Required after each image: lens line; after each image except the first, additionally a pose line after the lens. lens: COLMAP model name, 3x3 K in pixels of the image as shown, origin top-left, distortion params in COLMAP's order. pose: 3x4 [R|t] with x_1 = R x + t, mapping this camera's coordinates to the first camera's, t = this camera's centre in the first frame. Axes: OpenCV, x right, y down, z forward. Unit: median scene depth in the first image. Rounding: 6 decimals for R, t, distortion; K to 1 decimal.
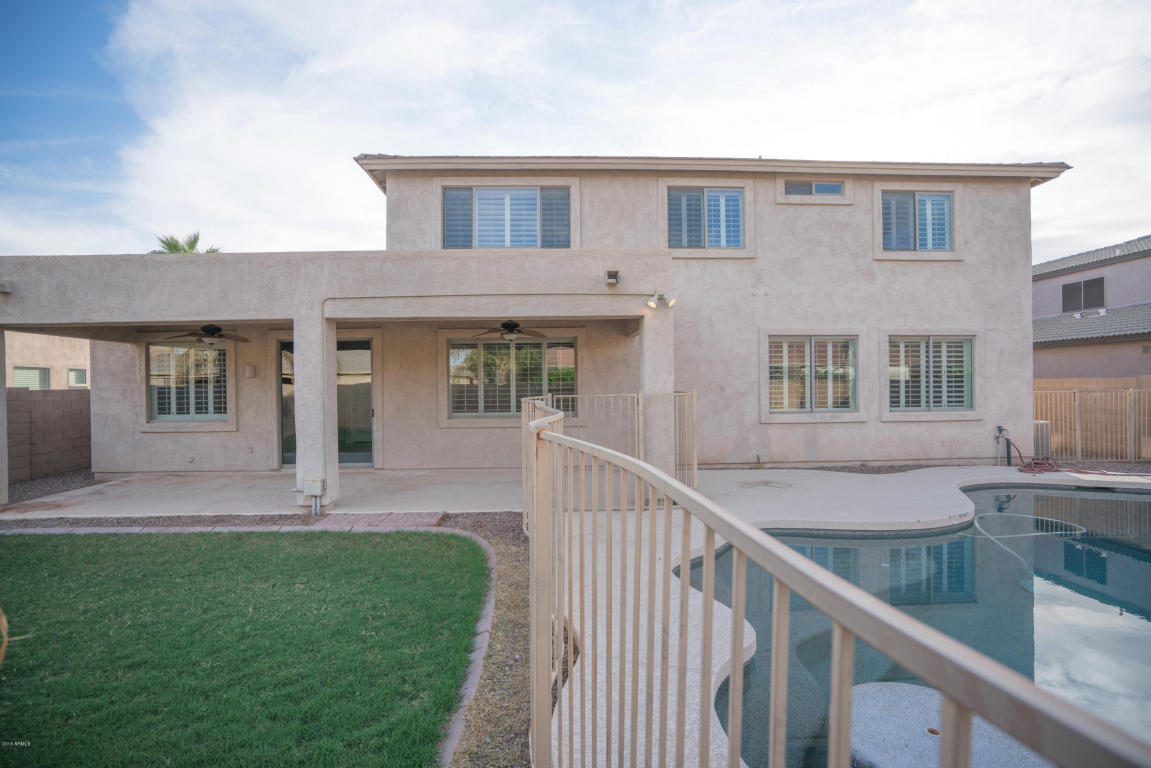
lens RADIAL K [[531.6, 0, 560.0], [0, 531.6, 383.7], [0, 0, 1]] dist [-0.062916, 0.030192]
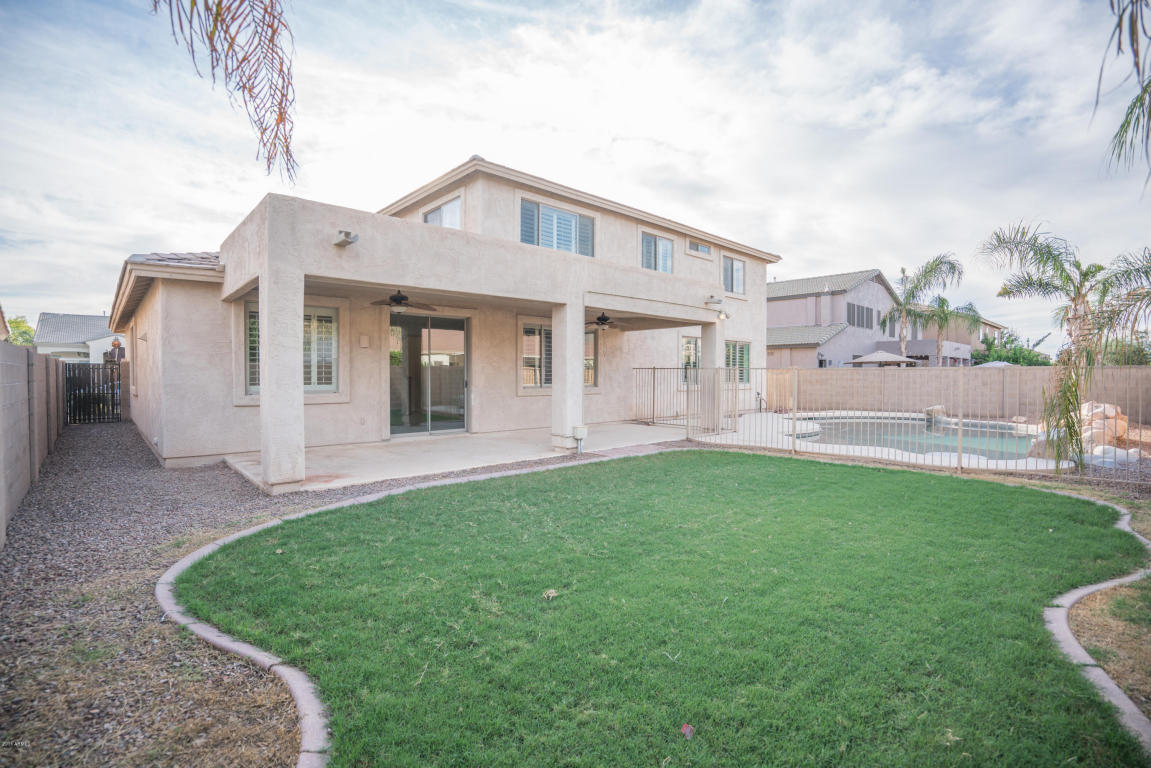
lens RADIAL K [[531.6, 0, 560.0], [0, 531.6, 383.7], [0, 0, 1]] dist [-0.062916, 0.030192]
pose [[0.768866, 0.002043, 0.639406, -0.906821], [-0.034911, 0.998637, 0.038788, 0.003576], [-0.638456, -0.052145, 0.767890, -0.015258]]
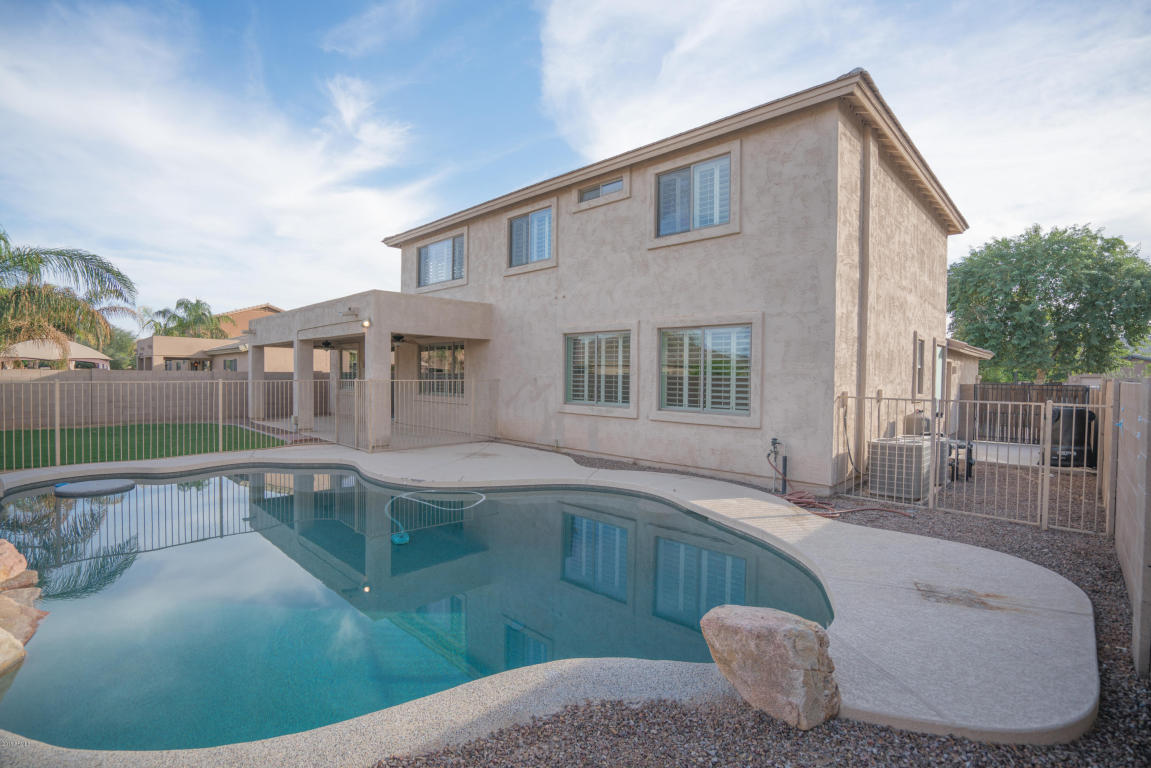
lens RADIAL K [[531.6, 0, 560.0], [0, 531.6, 383.7], [0, 0, 1]] dist [-0.062916, 0.030192]
pose [[0.684264, 0.030720, -0.728587, 1.208623], [-0.017441, 0.999516, 0.025763, -0.015148], [0.729026, -0.004921, 0.684469, 0.220373]]
